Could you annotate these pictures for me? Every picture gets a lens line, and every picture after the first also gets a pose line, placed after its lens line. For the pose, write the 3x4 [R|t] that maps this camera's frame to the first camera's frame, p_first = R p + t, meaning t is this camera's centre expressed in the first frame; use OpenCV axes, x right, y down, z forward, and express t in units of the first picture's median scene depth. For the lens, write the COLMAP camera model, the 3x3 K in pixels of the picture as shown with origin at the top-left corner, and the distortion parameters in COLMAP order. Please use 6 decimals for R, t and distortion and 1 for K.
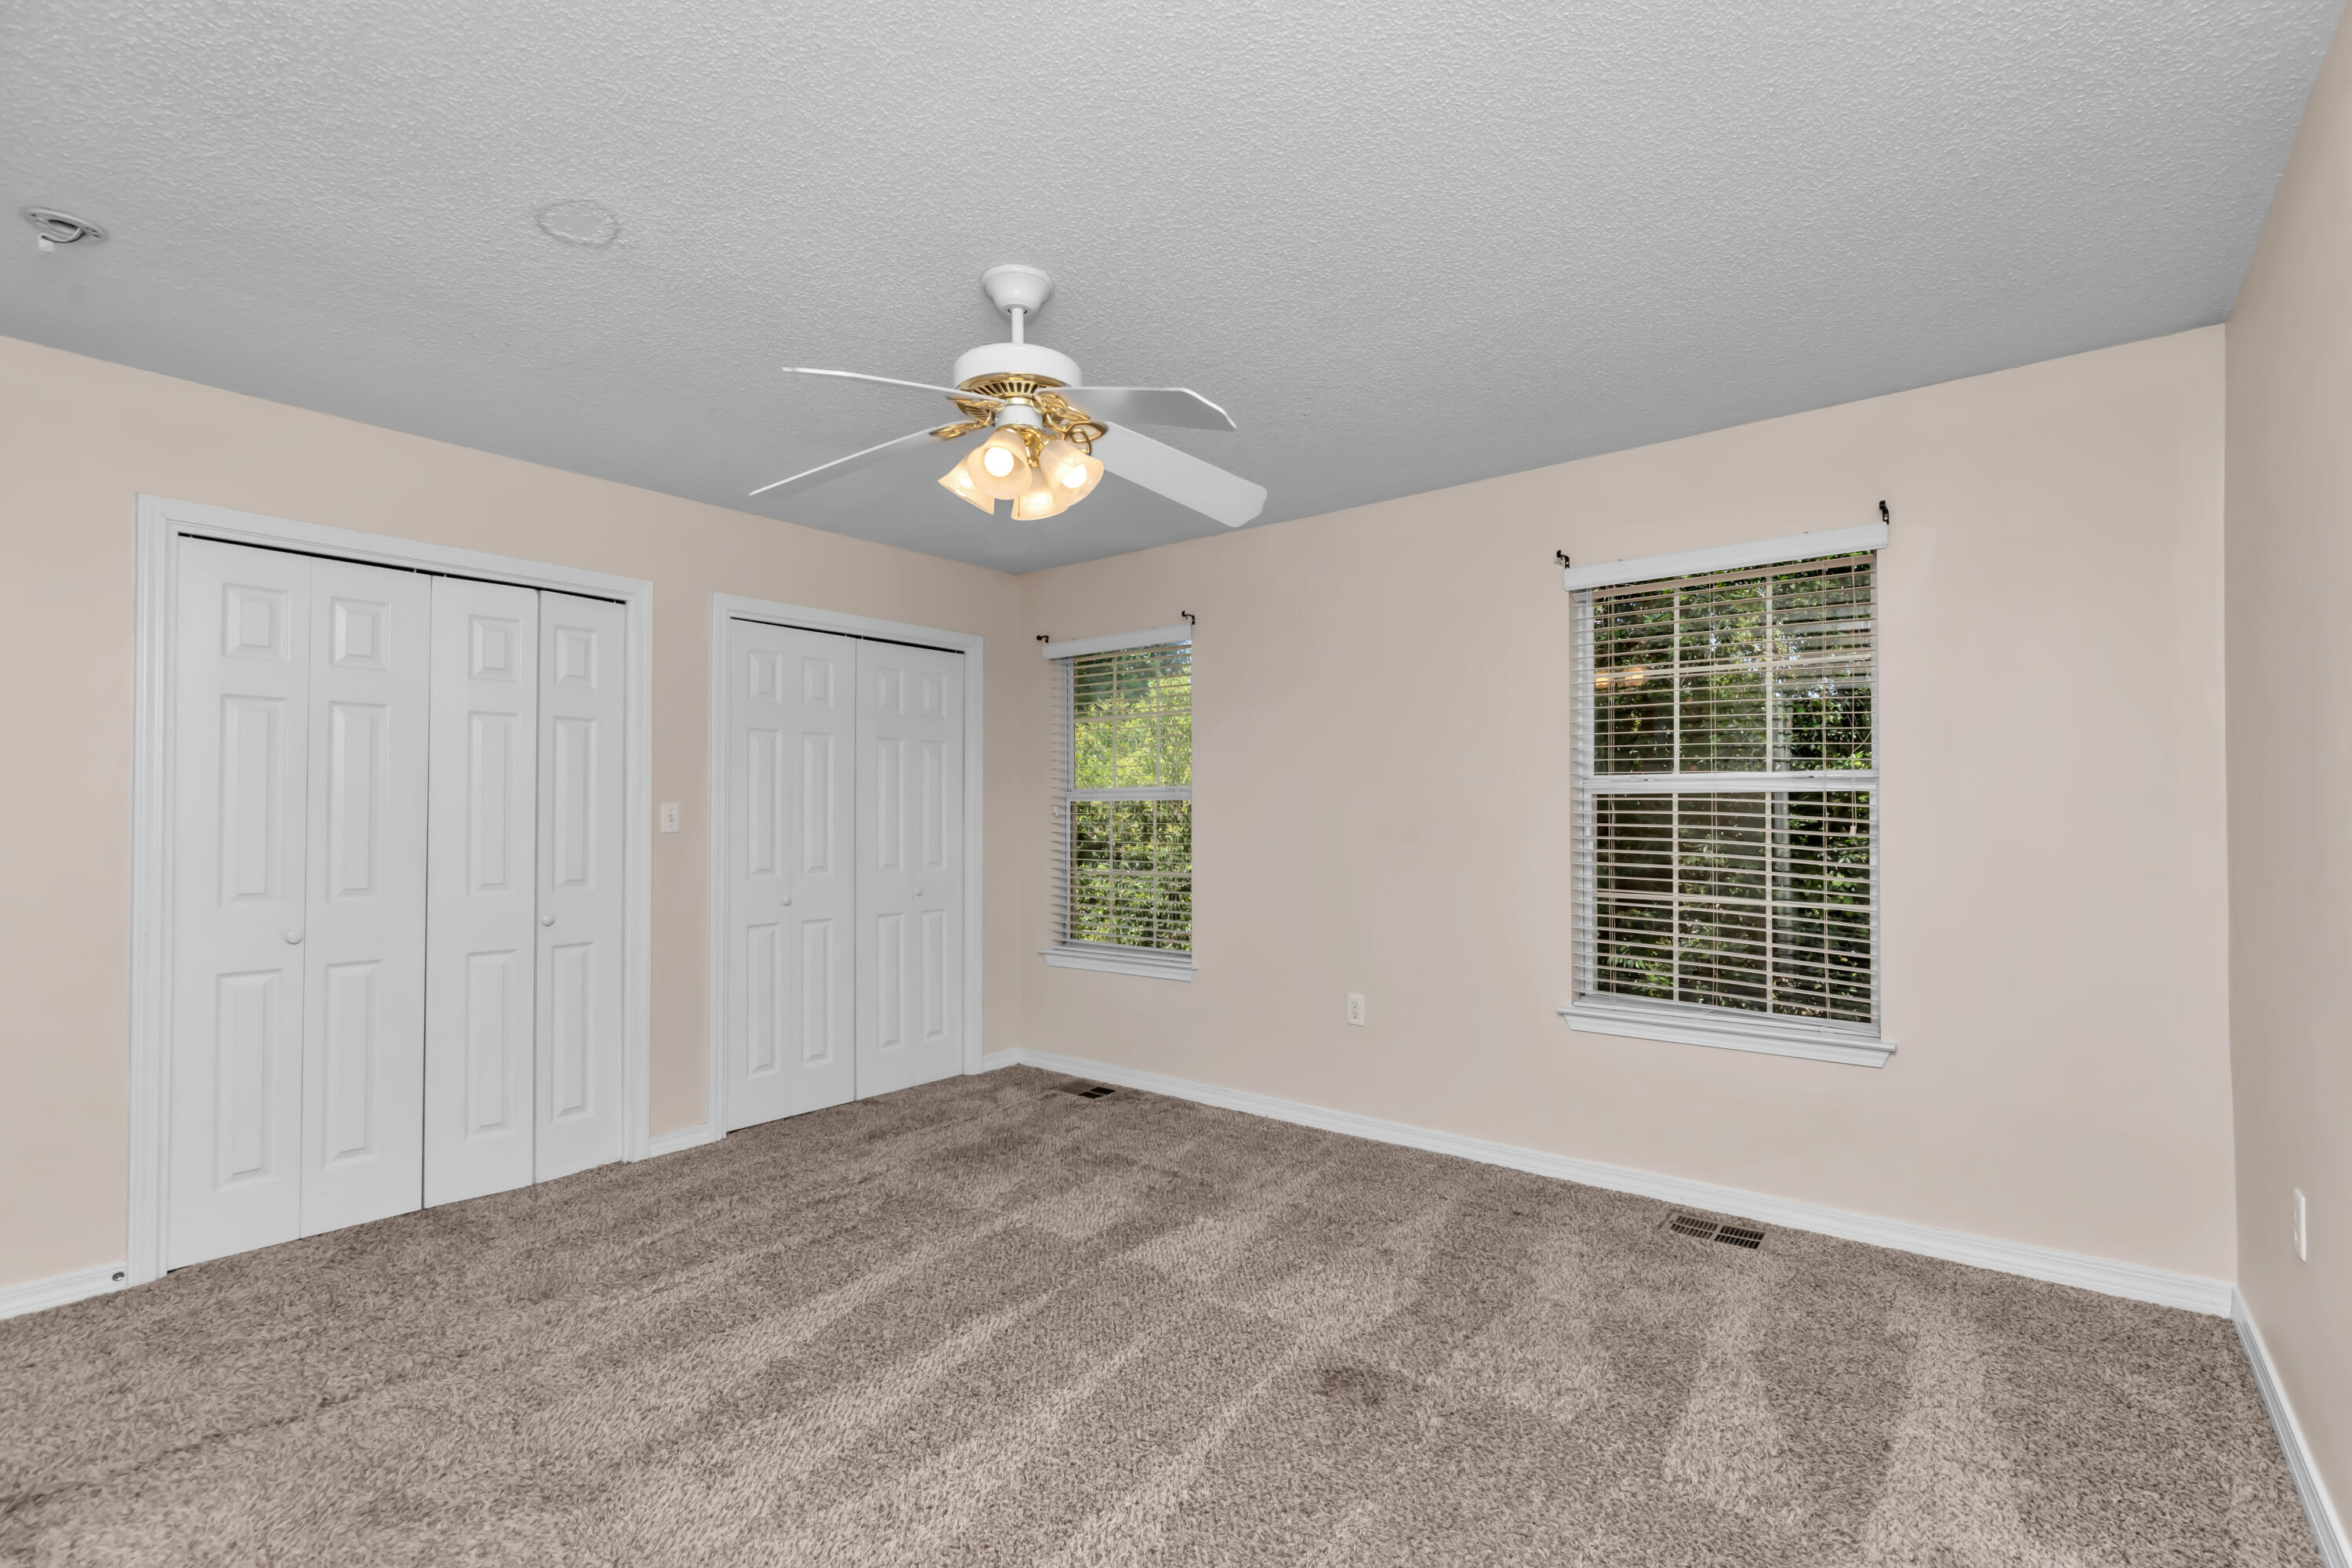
lens RADIAL K [[1067.5, 0, 1176.6], [0, 1067.5, 806.2], [0, 0, 1]] dist [0.001054, 0.000228]
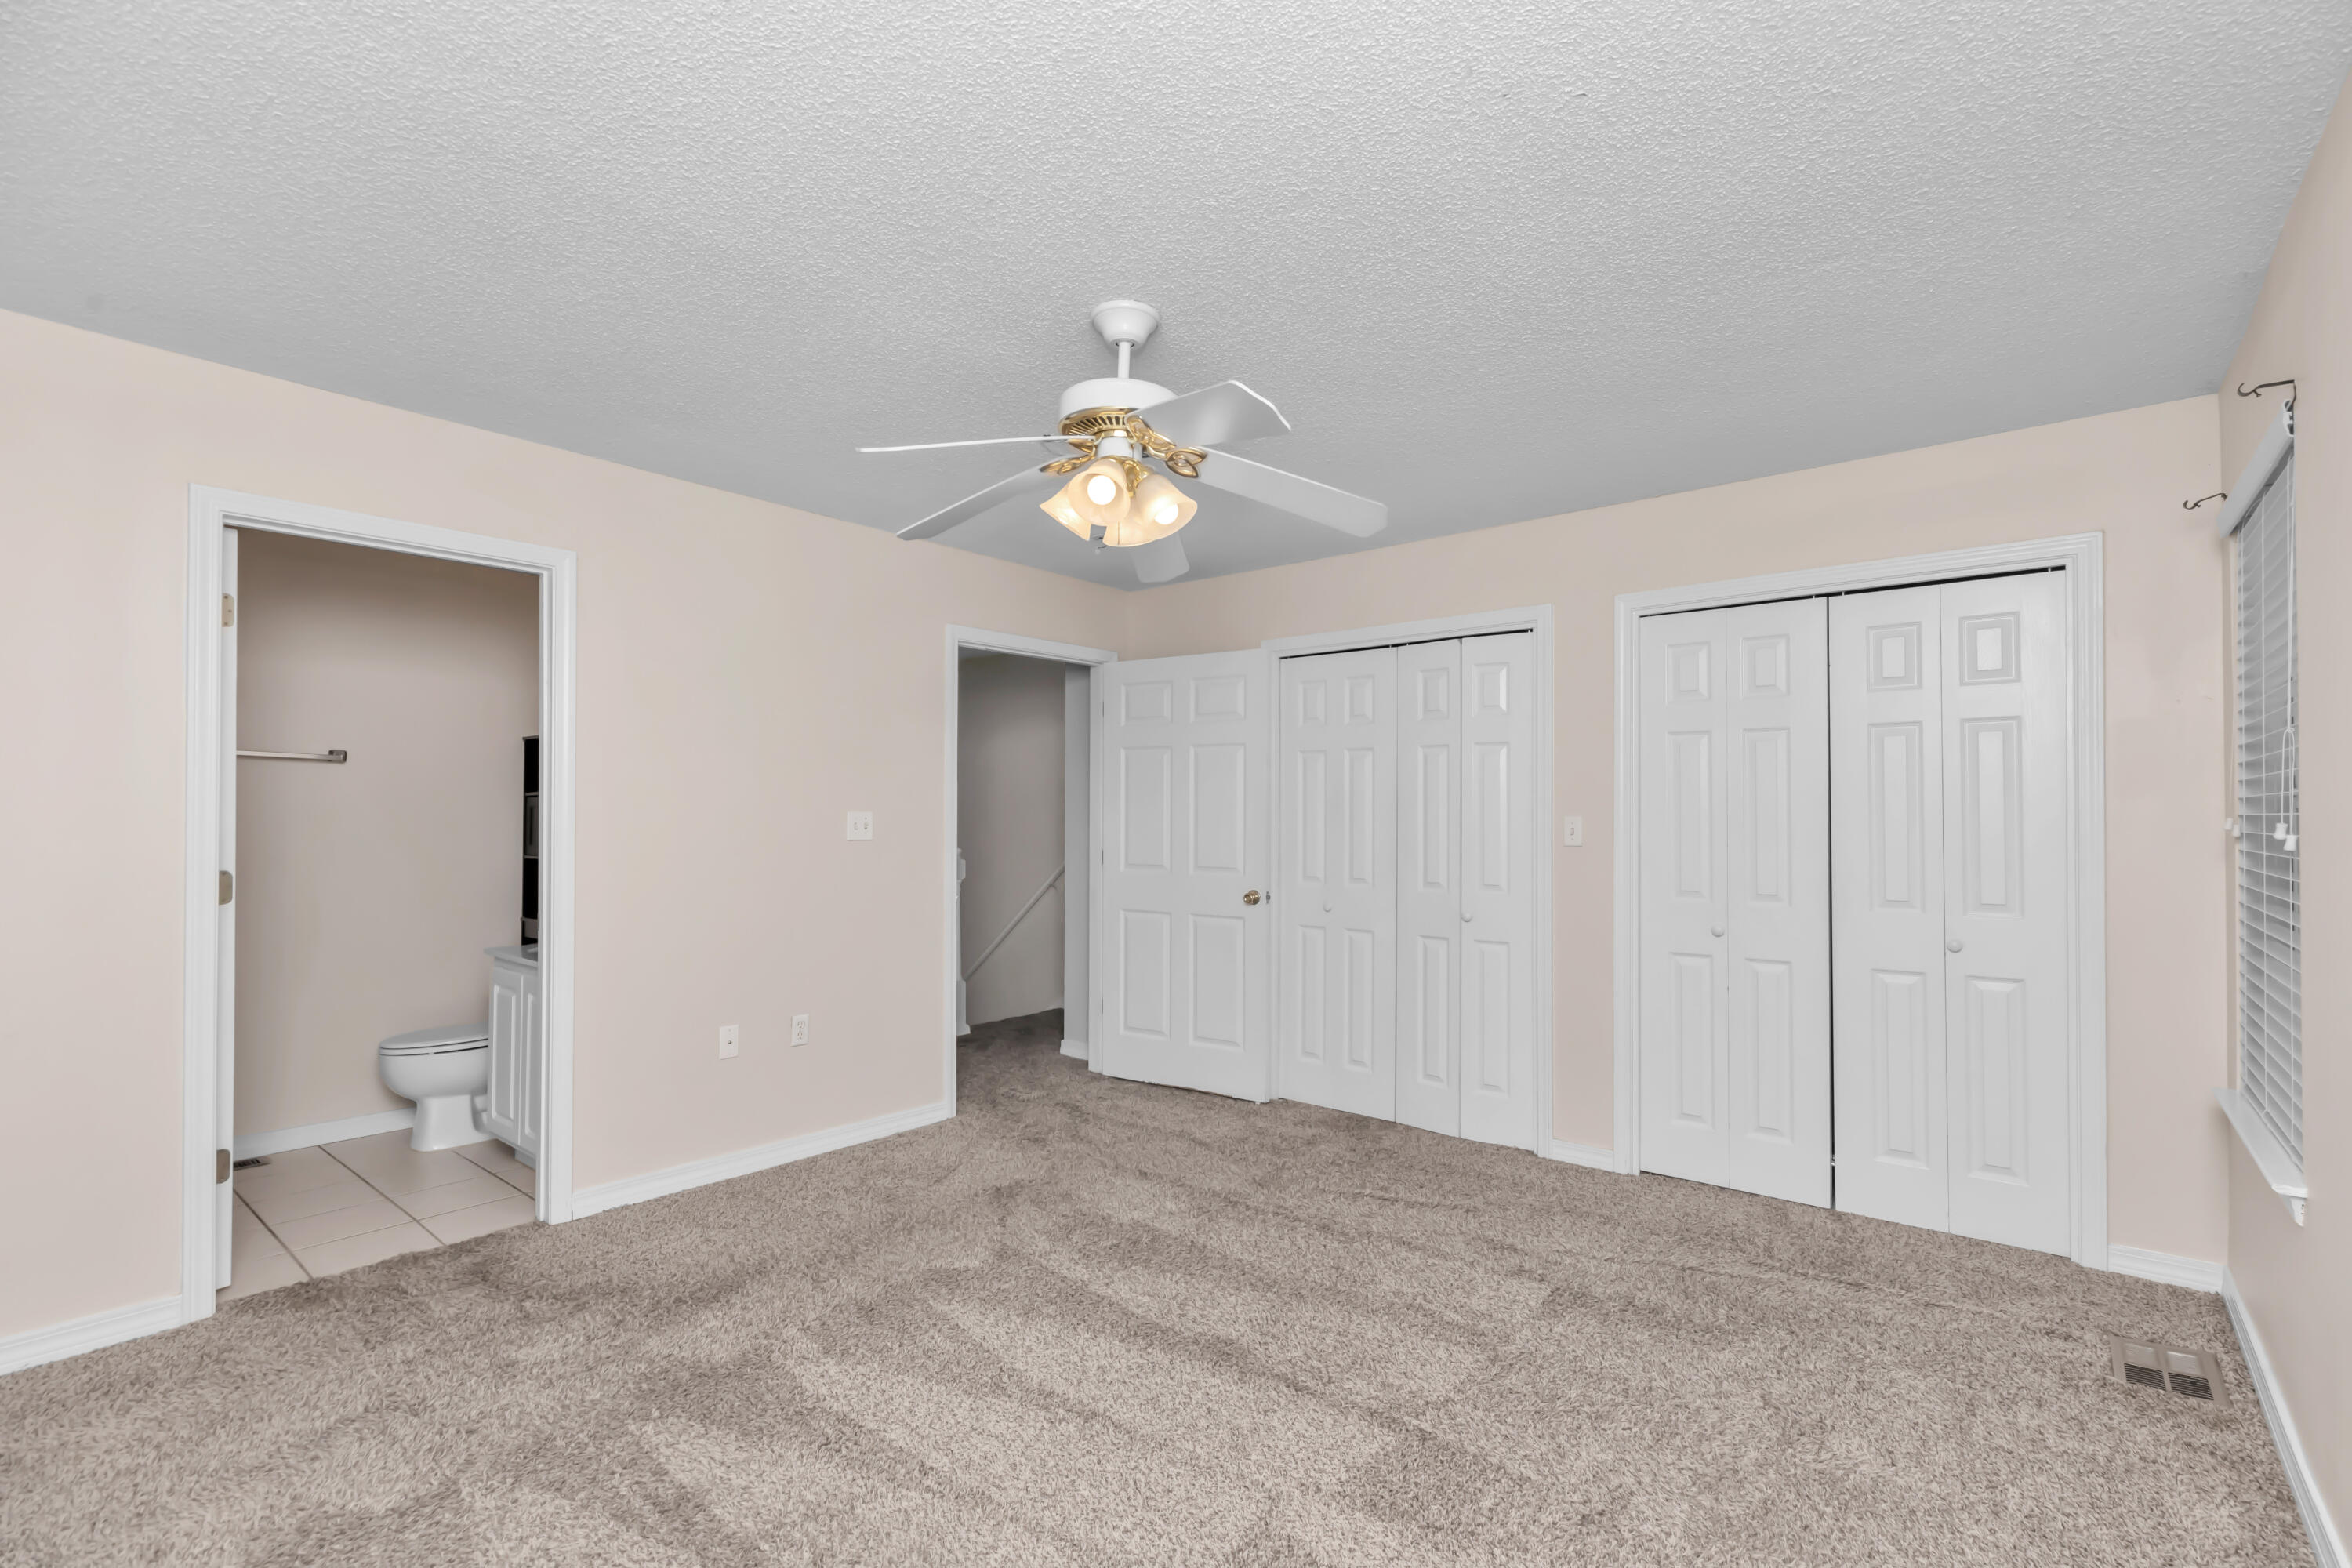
lens RADIAL K [[1058.3, 0, 1186.3], [0, 1058.3, 788.9], [0, 0, 1]] dist [0.003985, 0.000829]
pose [[0.021383, -0.016428, -0.999636, 0.543271], [-0.002490, 0.999861, -0.016484, -0.010883], [0.999768, 0.002841, 0.021339, 0.640771]]
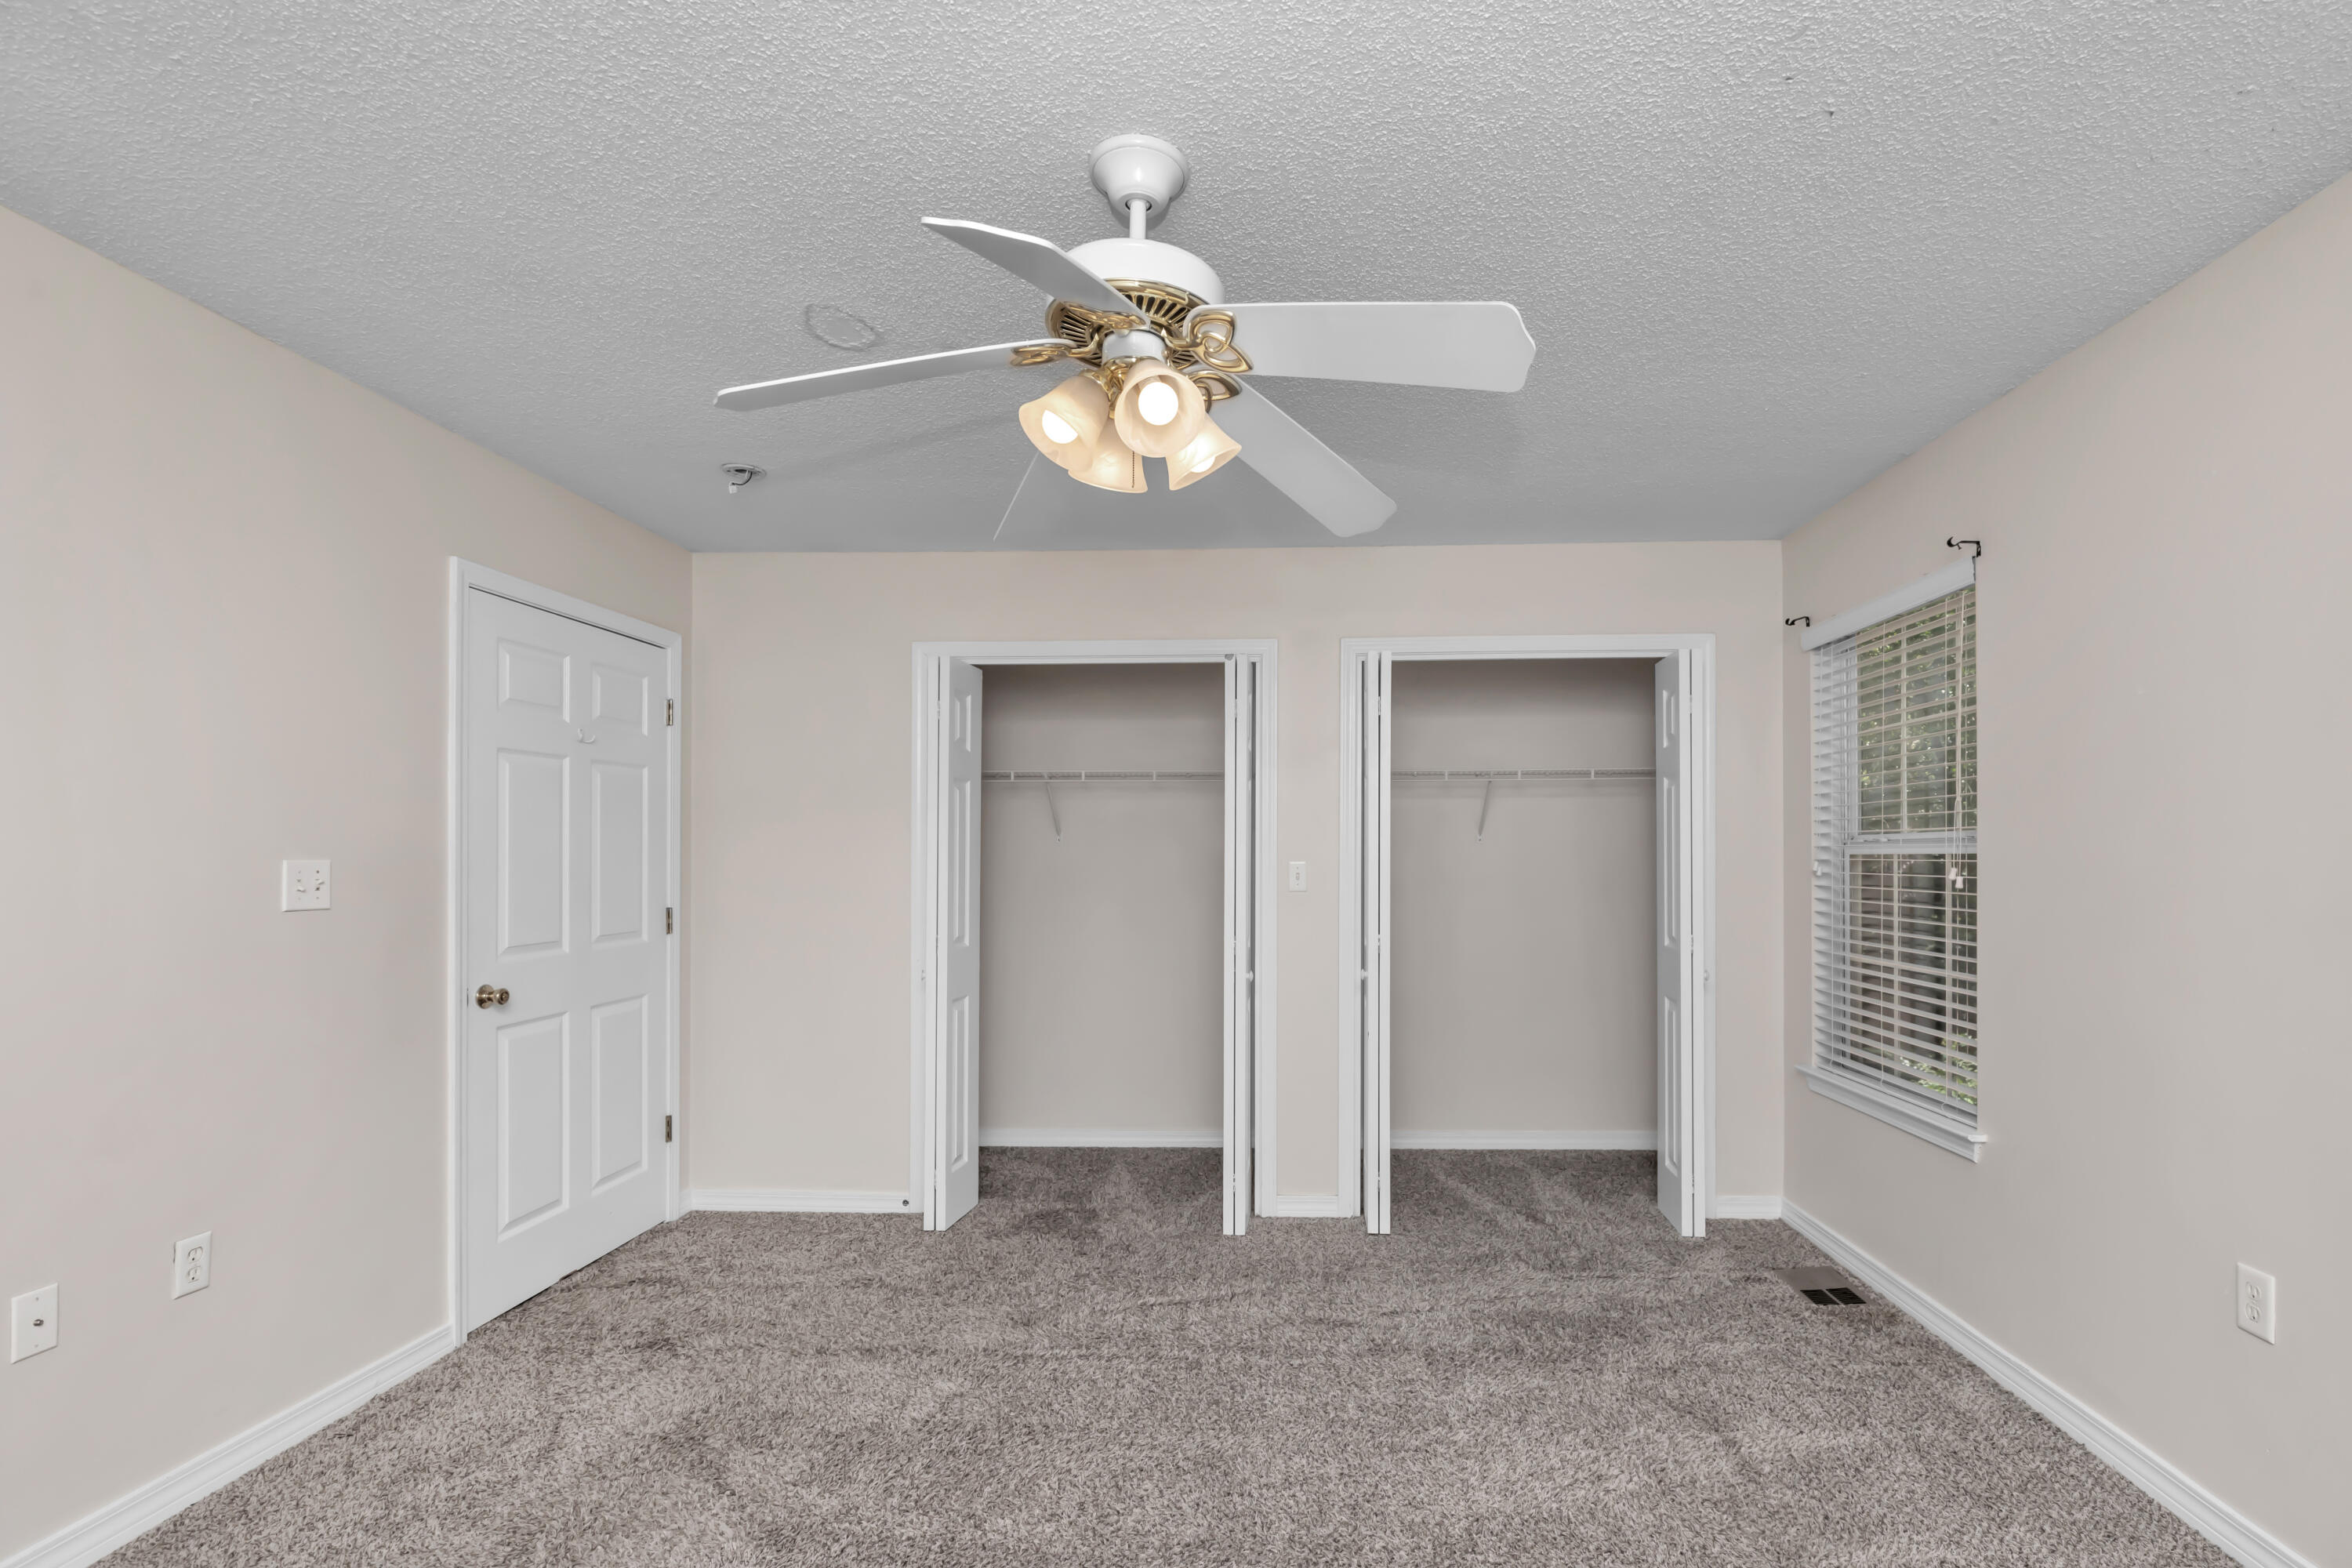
lens RADIAL K [[1075.1, 0, 1253.4], [0, 1075.1, 844.8], [0, 0, 1]] dist [0.013198, 0.000411]
pose [[0.613895, -0.008760, -0.789339, 0.297725], [-0.000595, 0.999933, -0.011560, -0.006316], [0.789388, 0.007566, 0.613848, 0.374467]]
